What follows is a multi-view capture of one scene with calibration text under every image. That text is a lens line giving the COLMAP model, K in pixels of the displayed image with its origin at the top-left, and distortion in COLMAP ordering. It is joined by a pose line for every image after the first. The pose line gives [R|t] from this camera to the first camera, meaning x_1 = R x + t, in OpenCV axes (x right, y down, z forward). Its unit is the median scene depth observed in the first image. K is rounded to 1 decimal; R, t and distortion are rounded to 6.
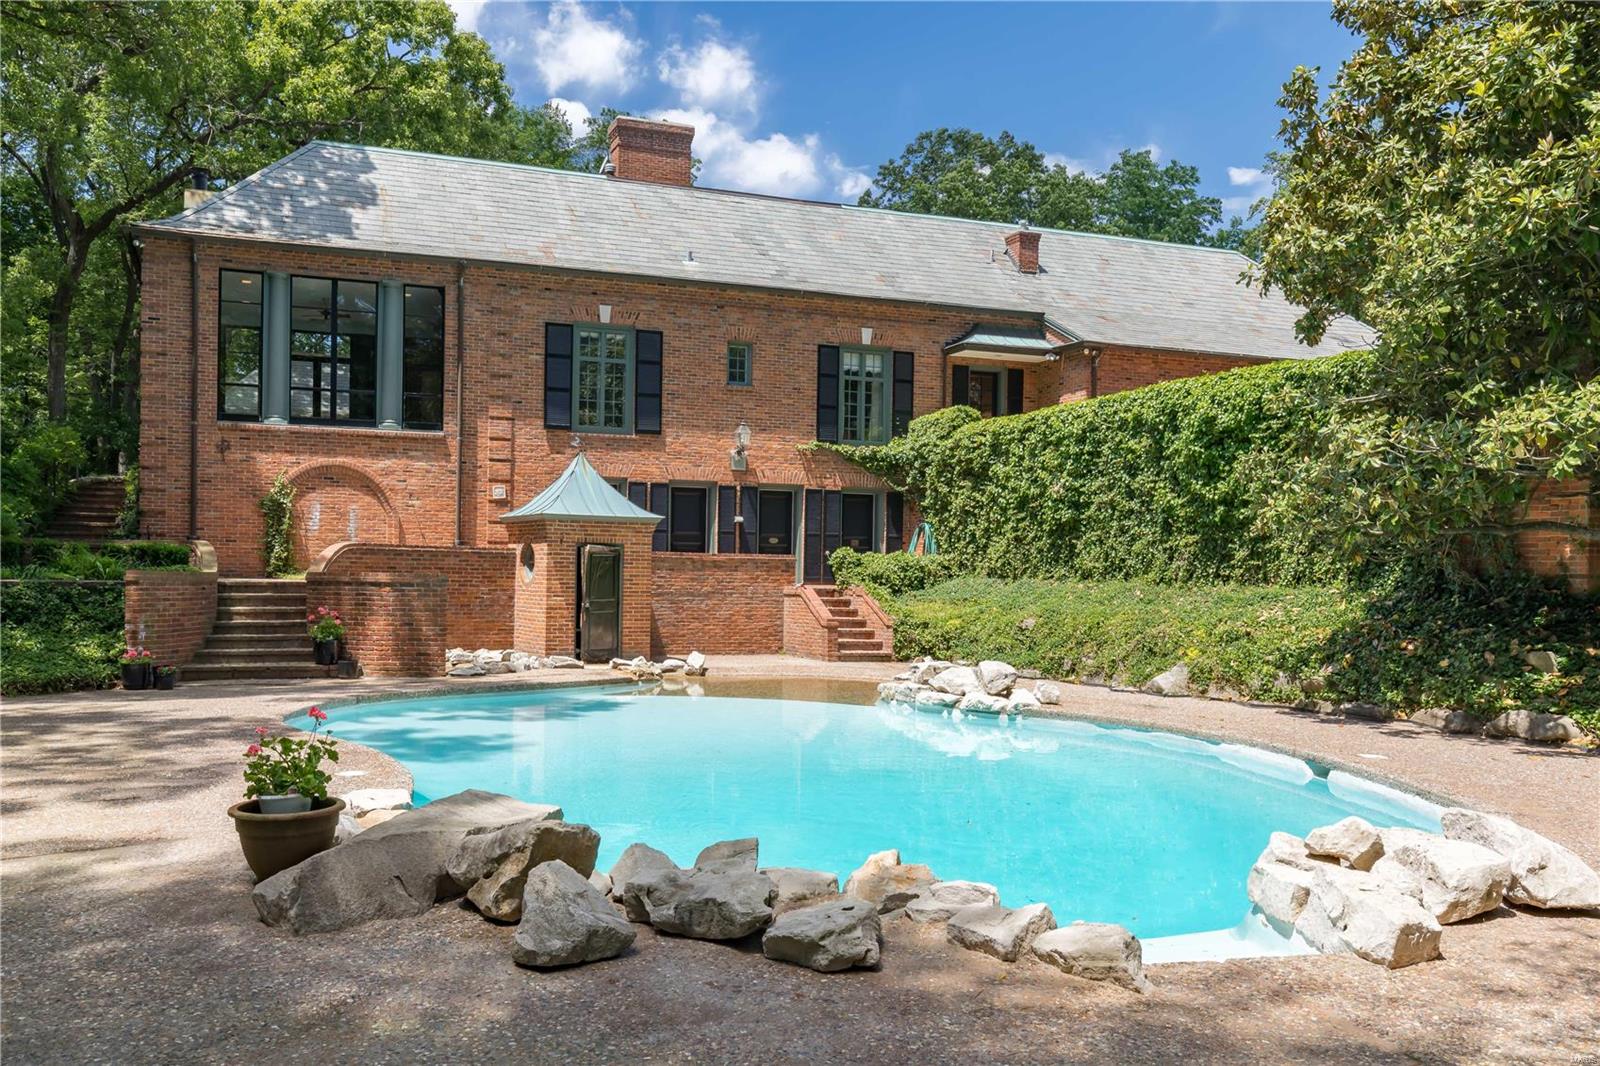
lens RADIAL K [[1282.8, 0, 739.4], [0, 1282.8, 540.7], [0, 0, 1]] dist [-0.003705, 0.001556]
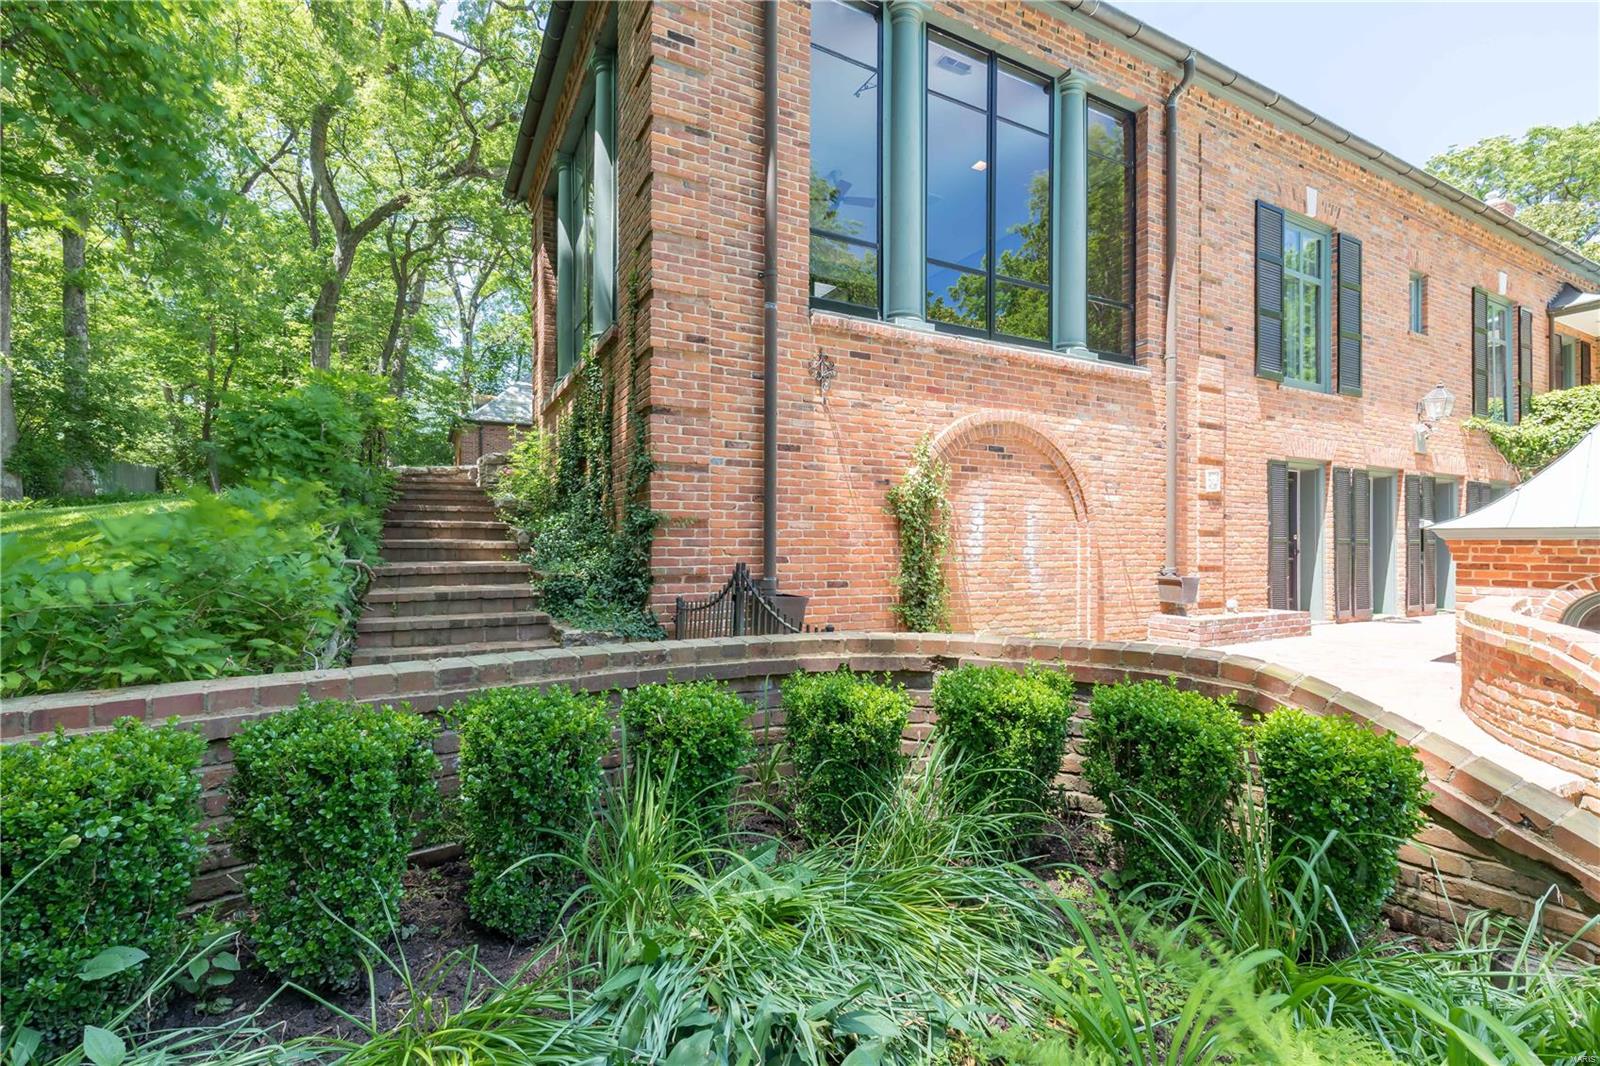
lens RADIAL K [[737.1, 0, 836.7], [0, 737.1, 532.6], [0, 0, 1]] dist [-0.000384, -0.000077]
pose [[0.989841, -0.011081, 0.141745, -0.417405], [0.011012, 0.999939, 0.001272, -0.017681], [-0.141751, 0.000302, 0.989902, 0.721851]]
